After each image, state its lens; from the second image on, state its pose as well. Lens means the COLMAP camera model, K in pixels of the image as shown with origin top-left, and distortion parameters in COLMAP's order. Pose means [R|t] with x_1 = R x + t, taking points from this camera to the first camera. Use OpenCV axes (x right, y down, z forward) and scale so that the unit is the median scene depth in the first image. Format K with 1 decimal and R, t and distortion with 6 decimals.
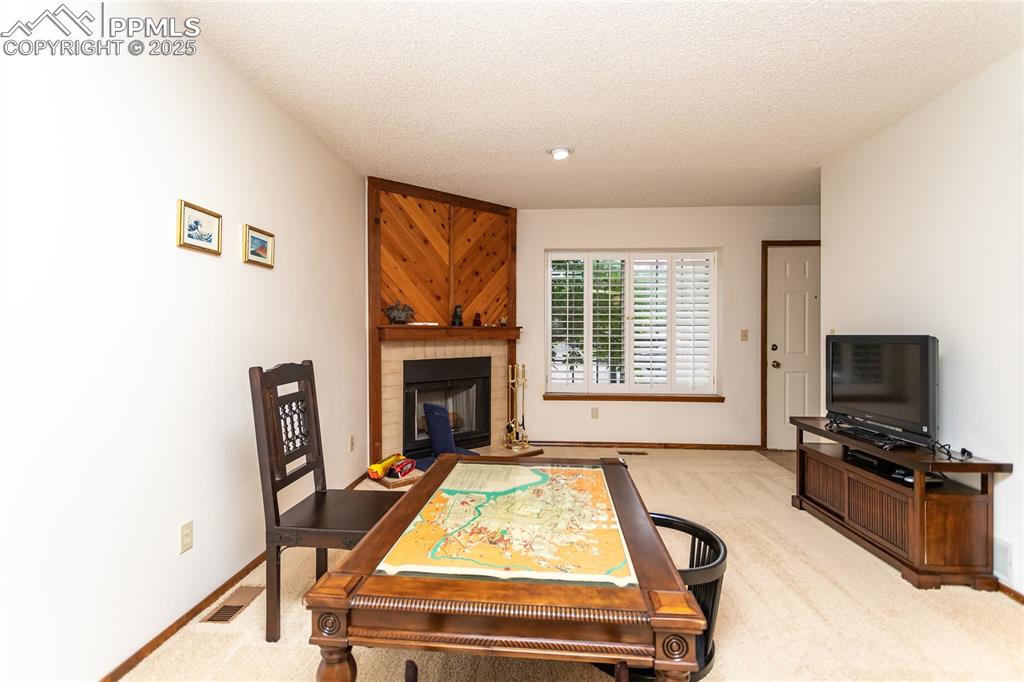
lens RADIAL K [[499.3, 0, 512.1], [0, 499.3, 336.6], [0, 0, 1]] dist [0.011230, 0.002068]
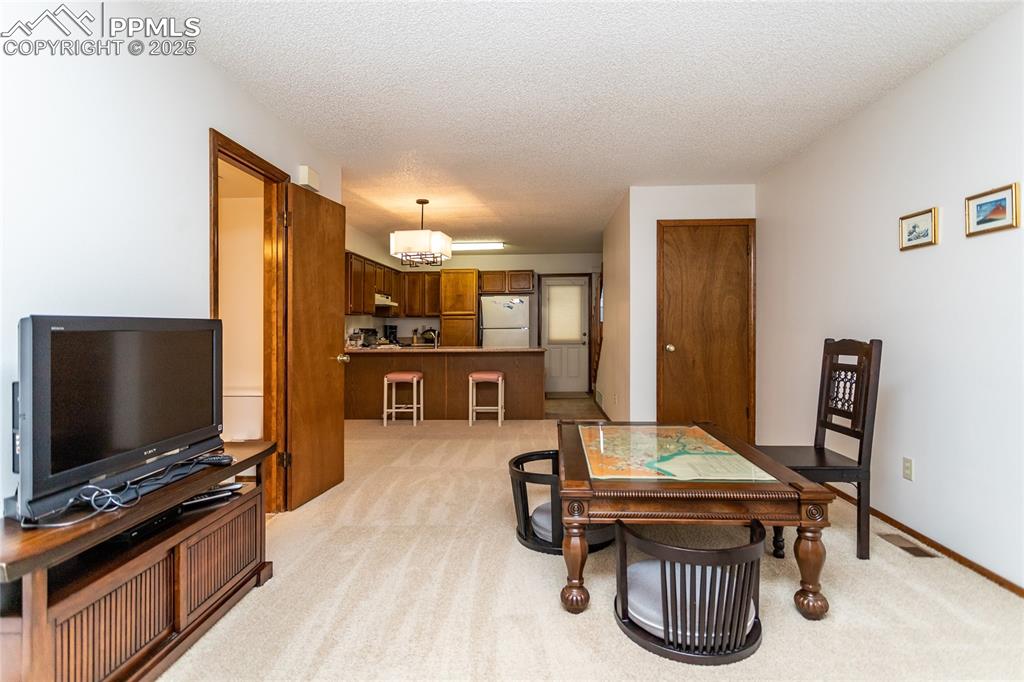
lens RADIAL K [[499.3, 0, 520.1], [0, 499.3, 331.4], [0, 0, 1]] dist [0.011230, 0.002068]
pose [[-0.999825, 0.006008, -0.017719, 0.366692], [0.005758, 0.999883, 0.014155, 0.011895], [0.017802, 0.014050, -0.999743, 2.140373]]
